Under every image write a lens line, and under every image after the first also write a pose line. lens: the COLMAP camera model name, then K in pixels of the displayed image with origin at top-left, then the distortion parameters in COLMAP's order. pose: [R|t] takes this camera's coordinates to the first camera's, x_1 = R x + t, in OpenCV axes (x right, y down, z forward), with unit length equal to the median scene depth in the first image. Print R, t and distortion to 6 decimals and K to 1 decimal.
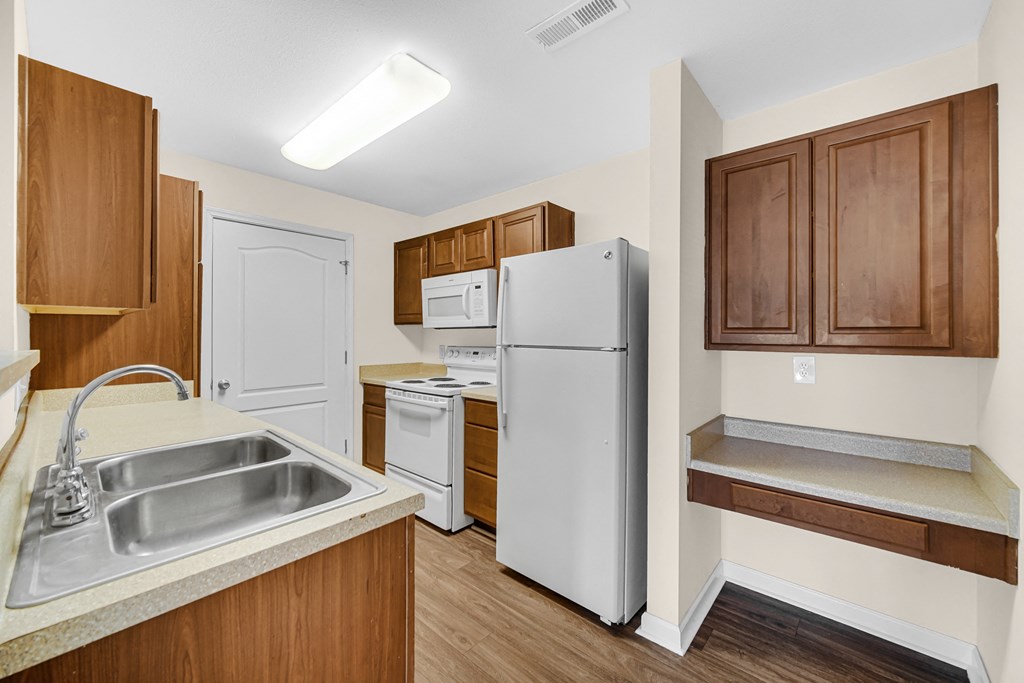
lens RADIAL K [[395.4, 0, 512.1], [0, 395.4, 327.3], [0, 0, 1]] dist [0.001363, 0.000124]
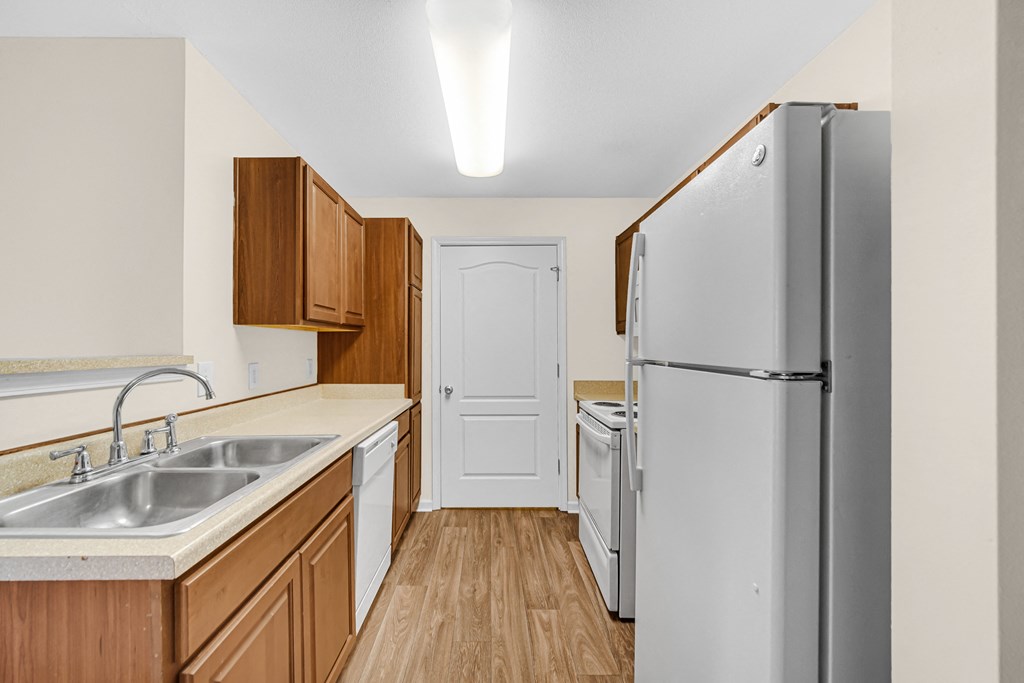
lens RADIAL K [[408.6, 0, 512.0], [0, 408.6, 341.5], [0, 0, 1]] dist [0.001504, 0.000518]
pose [[0.665491, -0.012524, -0.746301, 0.411820], [0.014936, 0.999882, -0.003461, 0.017759], [0.746256, -0.008844, 0.665600, 0.521904]]
